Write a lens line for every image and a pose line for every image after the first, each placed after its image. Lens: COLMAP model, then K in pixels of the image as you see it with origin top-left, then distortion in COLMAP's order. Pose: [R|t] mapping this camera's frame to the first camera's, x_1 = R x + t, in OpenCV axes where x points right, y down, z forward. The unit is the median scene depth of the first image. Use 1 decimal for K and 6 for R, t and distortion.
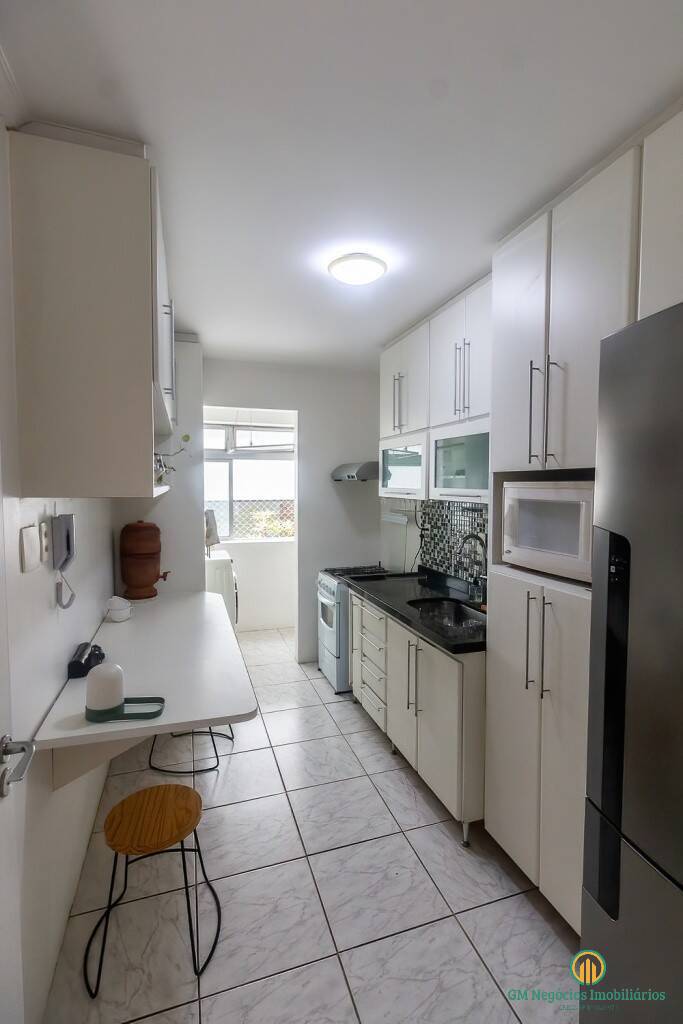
lens RADIAL K [[485.9, 0, 349.8], [0, 485.9, 510.7], [0, 0, 1]] dist [-0.000814, 0.000275]
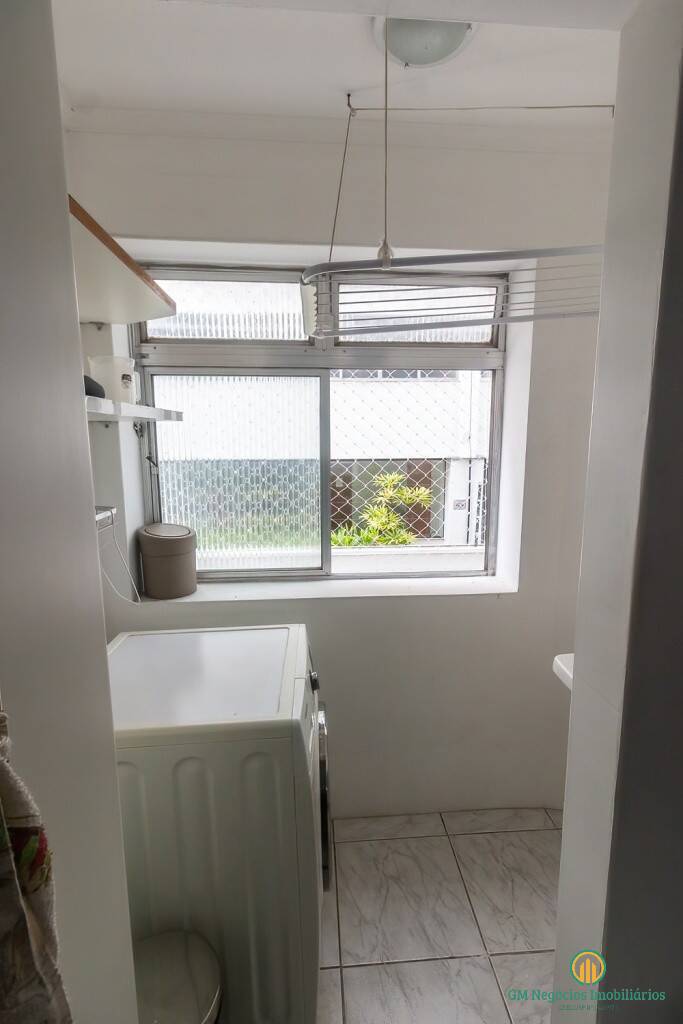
lens RADIAL K [[485.9, 0, 349.8], [0, 485.9, 510.7], [0, 0, 1]] dist [-0.000814, 0.000275]
pose [[0.969388, 0.031658, -0.243484, -0.132440], [-0.009327, 0.995685, 0.092325, -0.032808], [0.245356, -0.087228, 0.965501, 0.634236]]
